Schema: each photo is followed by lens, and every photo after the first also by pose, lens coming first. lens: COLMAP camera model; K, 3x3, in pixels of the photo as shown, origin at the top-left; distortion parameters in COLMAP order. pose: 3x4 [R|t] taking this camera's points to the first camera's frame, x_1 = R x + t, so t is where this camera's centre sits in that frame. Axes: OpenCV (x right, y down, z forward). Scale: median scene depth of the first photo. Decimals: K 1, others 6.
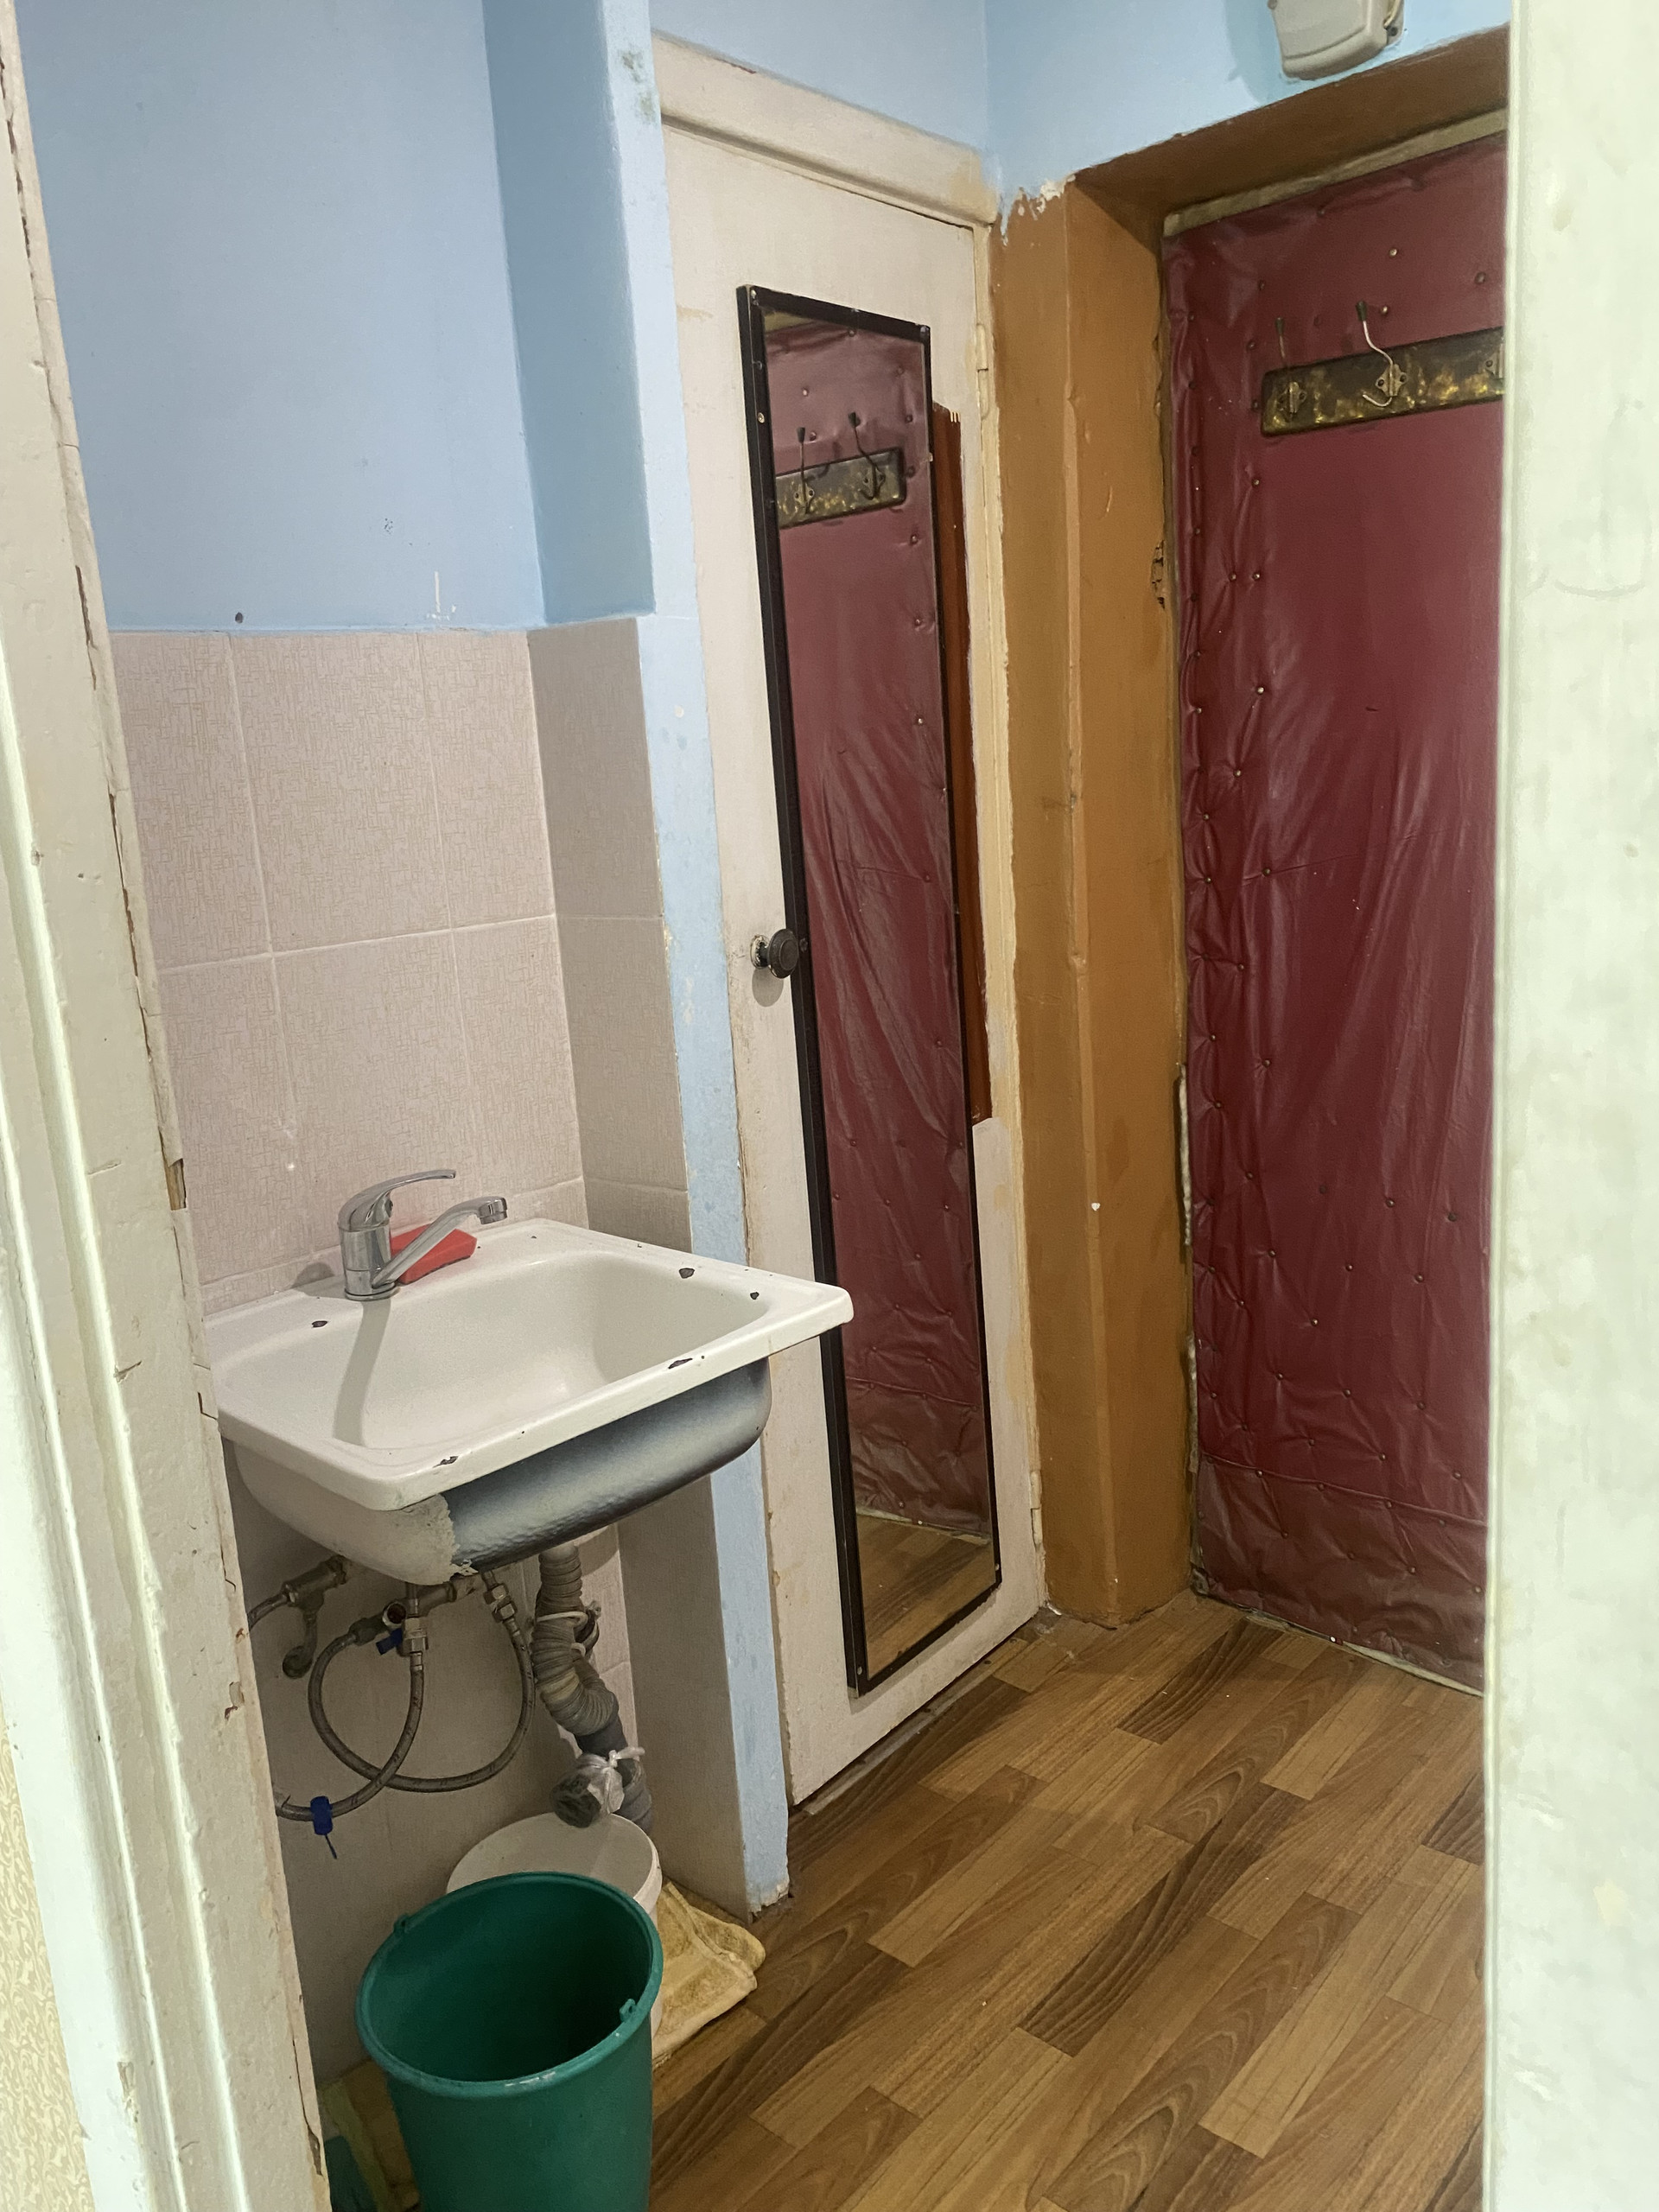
lens RADIAL K [[1676.2, 0, 817.1], [0, 1676.2, 1111.7], [0, 0, 1]] dist [0.036769, -0.033155]
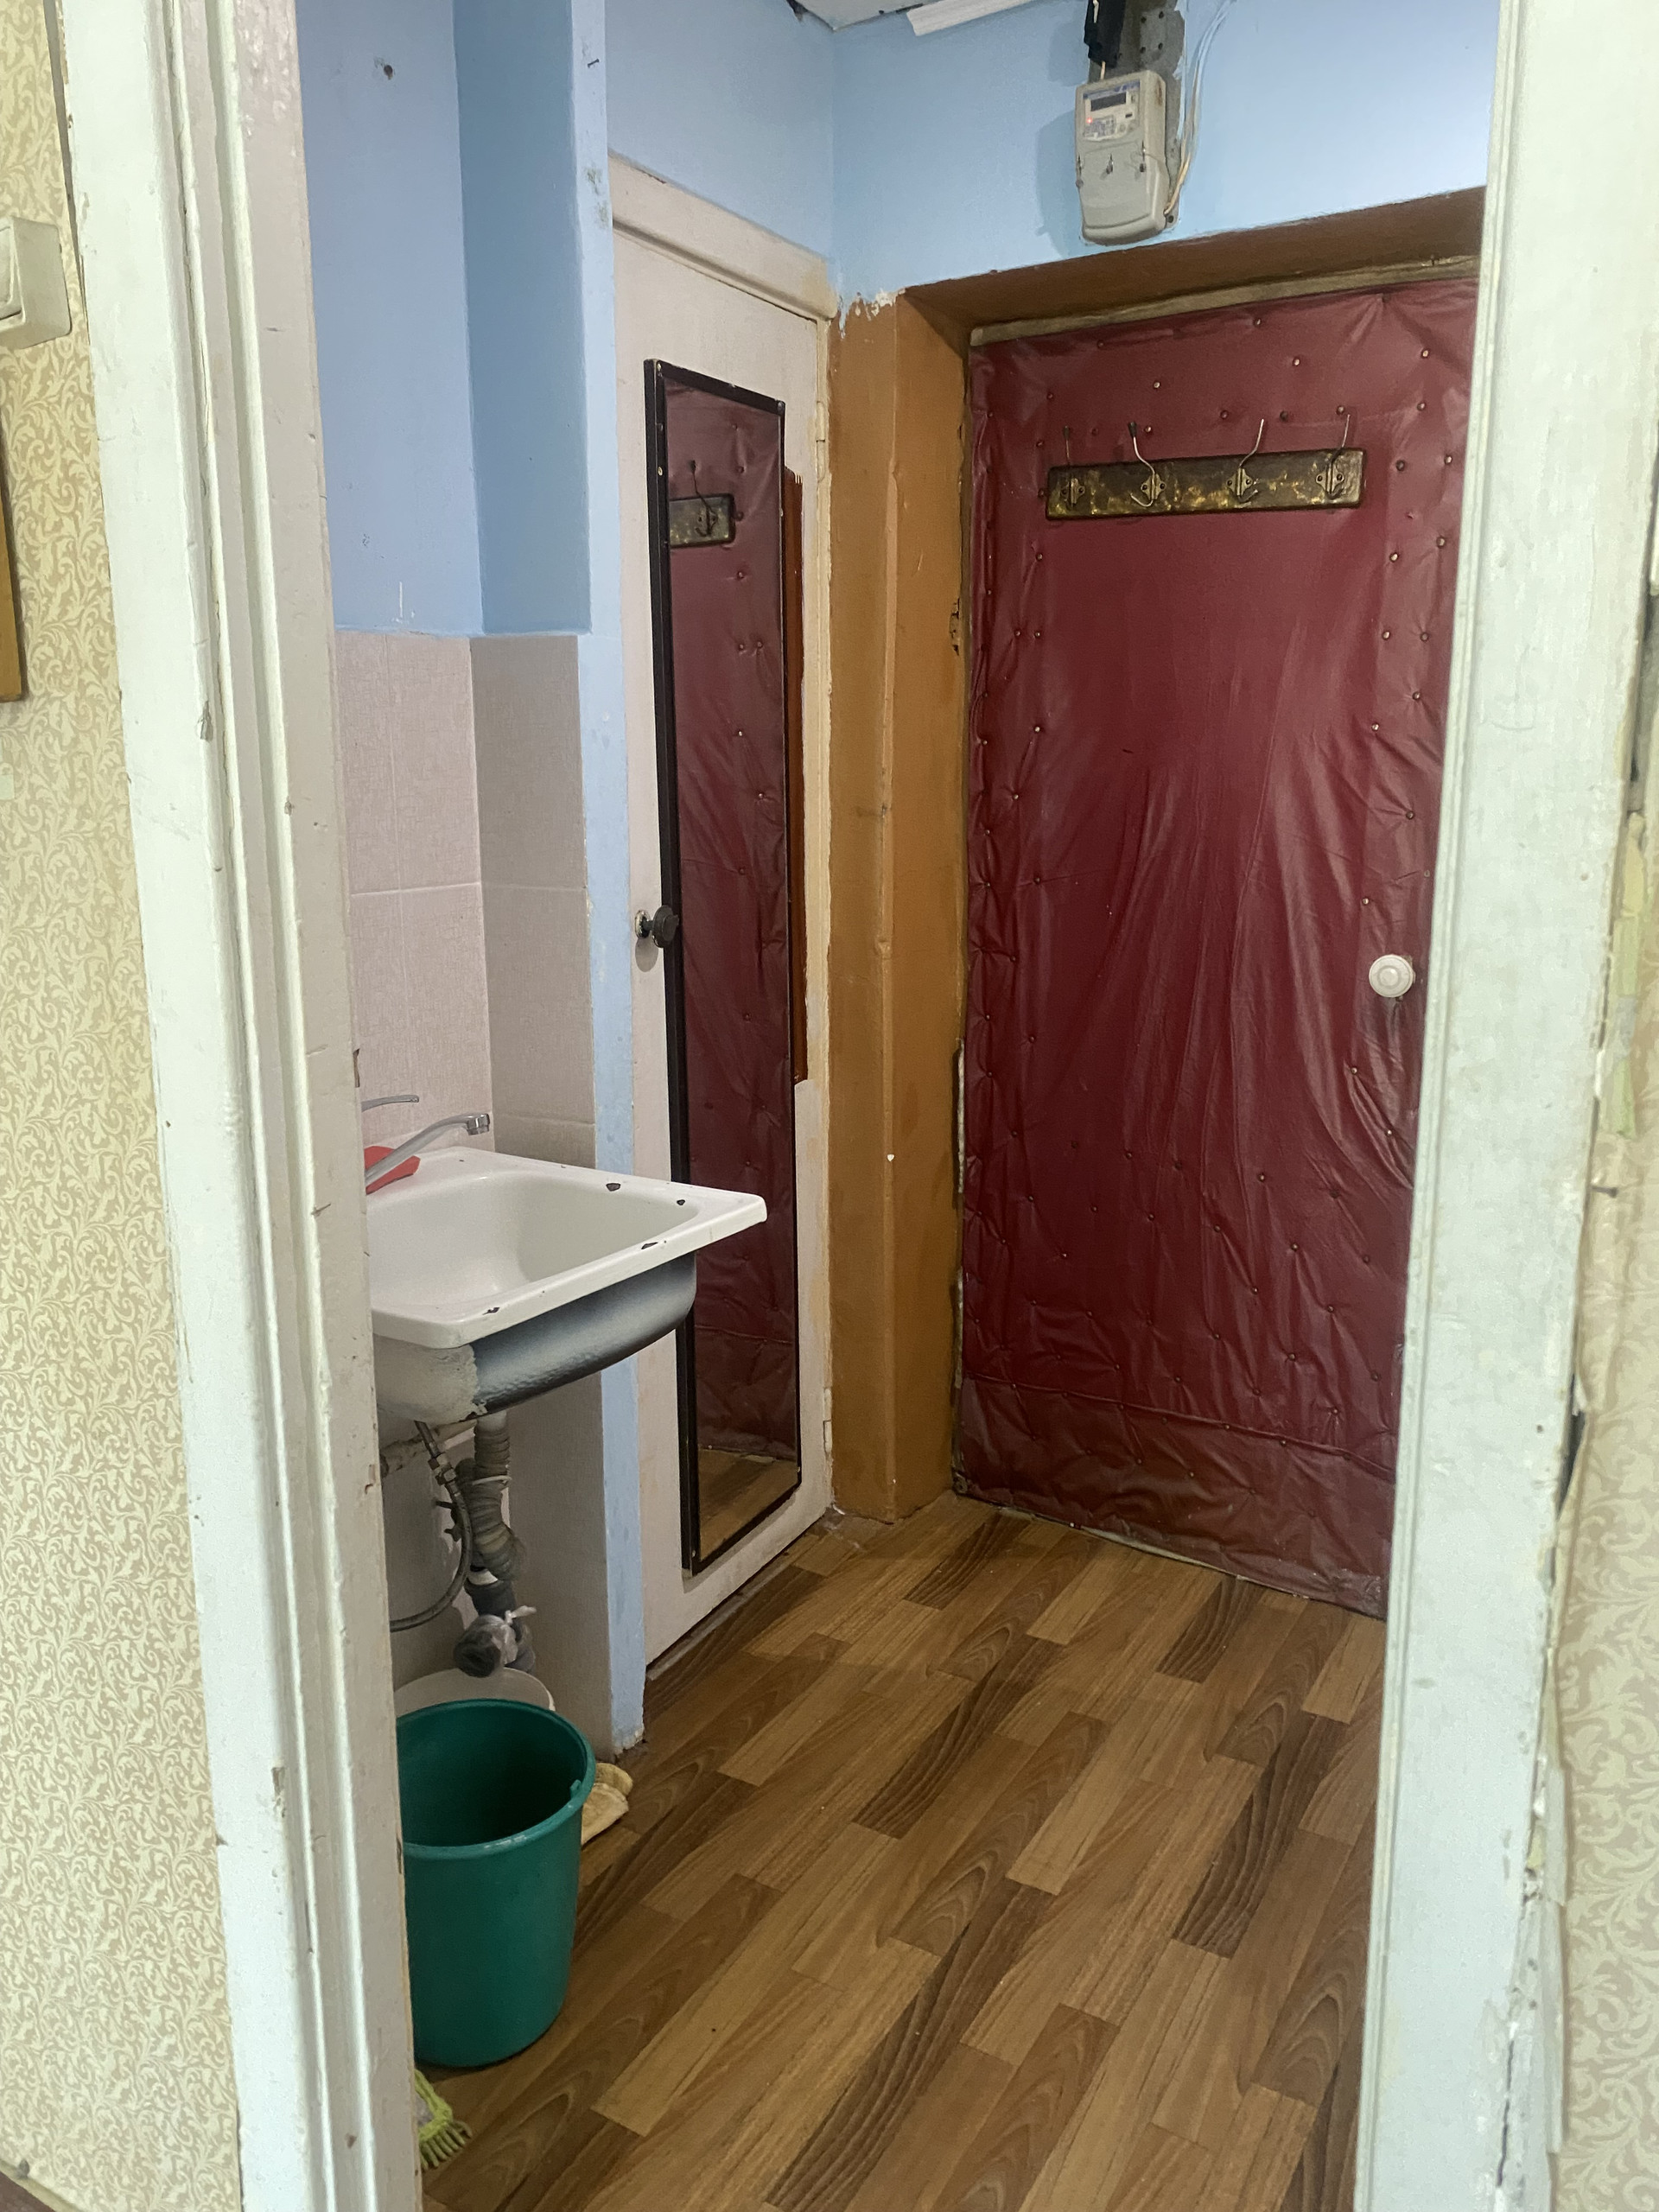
lens RADIAL K [[1676.2, 0, 823.0], [0, 1676.2, 1095.6], [0, 0, 1]] dist [0.036769, -0.033155]
pose [[0.978795, 0.021679, 0.203690, -0.156857], [-0.019241, 0.999718, -0.013946, 0.040366], [-0.203935, 0.009731, 0.978936, -0.177379]]
